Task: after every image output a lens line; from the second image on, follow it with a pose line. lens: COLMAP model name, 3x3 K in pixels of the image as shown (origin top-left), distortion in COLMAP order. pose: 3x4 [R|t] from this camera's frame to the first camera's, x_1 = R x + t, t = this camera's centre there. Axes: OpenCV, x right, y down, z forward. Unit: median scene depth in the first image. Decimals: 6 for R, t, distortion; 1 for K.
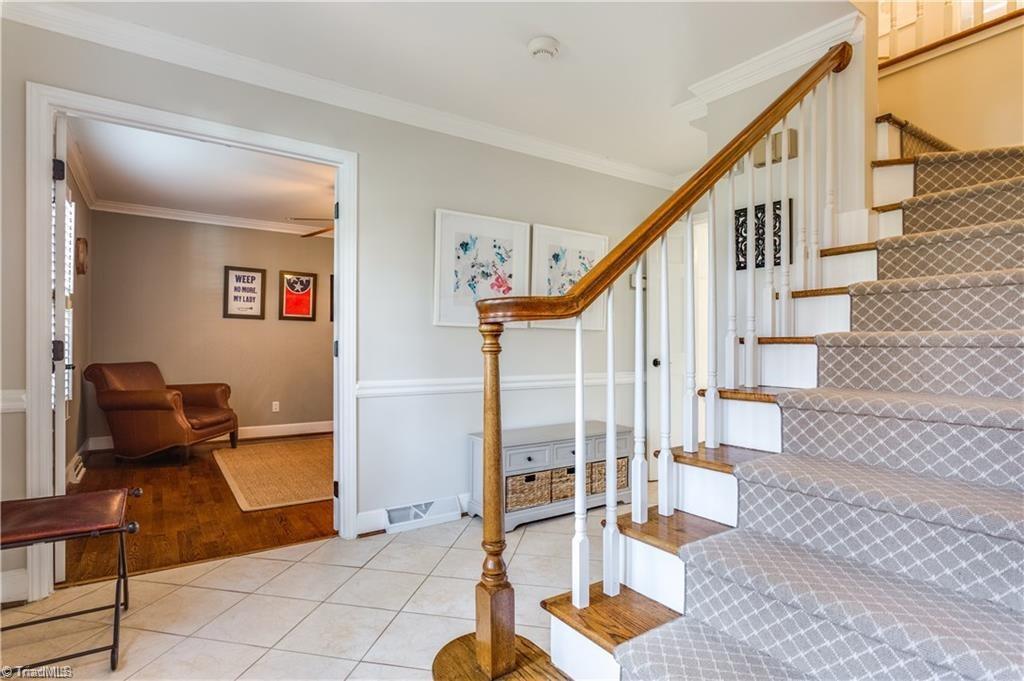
lens RADIAL K [[522.6, 0, 507.6], [0, 522.6, 345.5], [0, 0, 1]] dist [-0.020548, 0.000115]
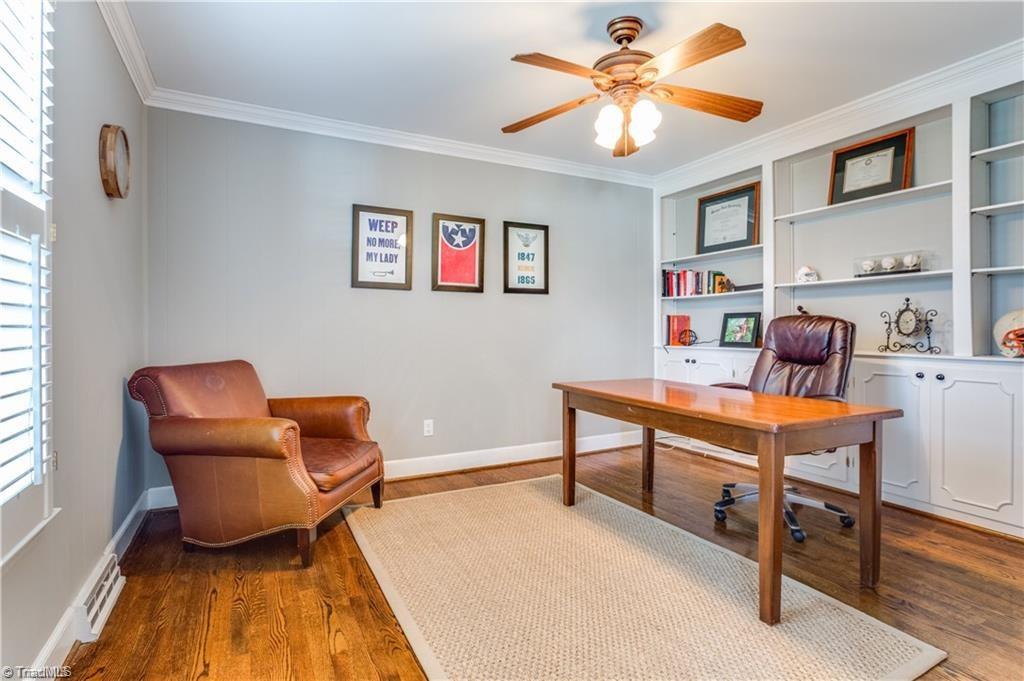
lens RADIAL K [[522.6, 0, 516.6], [0, 522.6, 333.4], [0, 0, 1]] dist [-0.020548, 0.000115]
pose [[0.993061, -0.003691, -0.117546, -0.273697], [0.004852, 0.999942, 0.009597, -0.003241], [0.117504, -0.010101, 0.993021, 0.396539]]
